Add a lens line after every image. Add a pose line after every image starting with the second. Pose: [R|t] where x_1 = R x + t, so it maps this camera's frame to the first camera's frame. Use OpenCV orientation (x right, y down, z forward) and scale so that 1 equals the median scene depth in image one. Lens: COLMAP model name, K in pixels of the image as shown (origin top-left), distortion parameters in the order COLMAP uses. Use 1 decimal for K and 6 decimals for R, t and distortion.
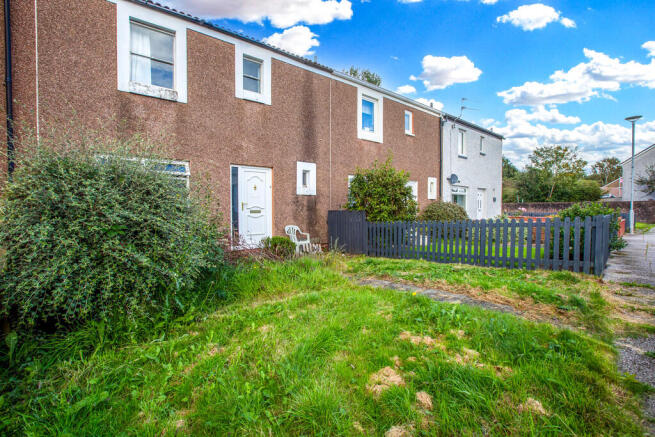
lens RADIAL K [[303.1, 0, 325.7], [0, 303.1, 215.0], [0, 0, 1]] dist [-0.042719, 0.012170]
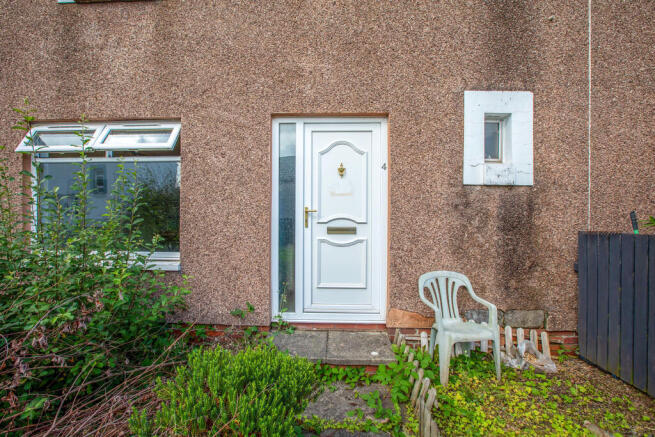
lens RADIAL K [[303.1, 0, 323.9], [0, 303.1, 222.4], [0, 0, 1]] dist [-0.042719, 0.012170]
pose [[0.741275, 0.011937, -0.671095, 0.019432], [-0.024098, 0.999671, -0.008837, -0.017149], [0.670768, 0.022723, 0.741319, 0.666166]]
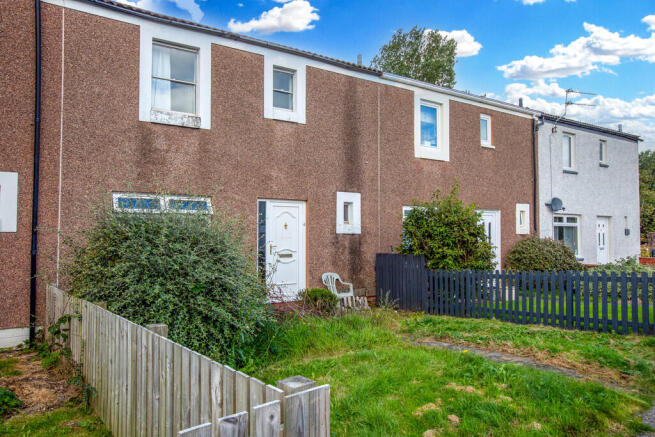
lens RADIAL K [[475.8, 0, 326.5], [0, 475.8, 217.4], [0, 0, 1]] dist [-0.021021, 0.038588]
pose [[0.996013, -0.000649, -0.089203, -0.011305], [-0.005001, 0.997995, -0.063102, -0.032254], [0.089065, 0.063297, 0.994013, -0.246414]]
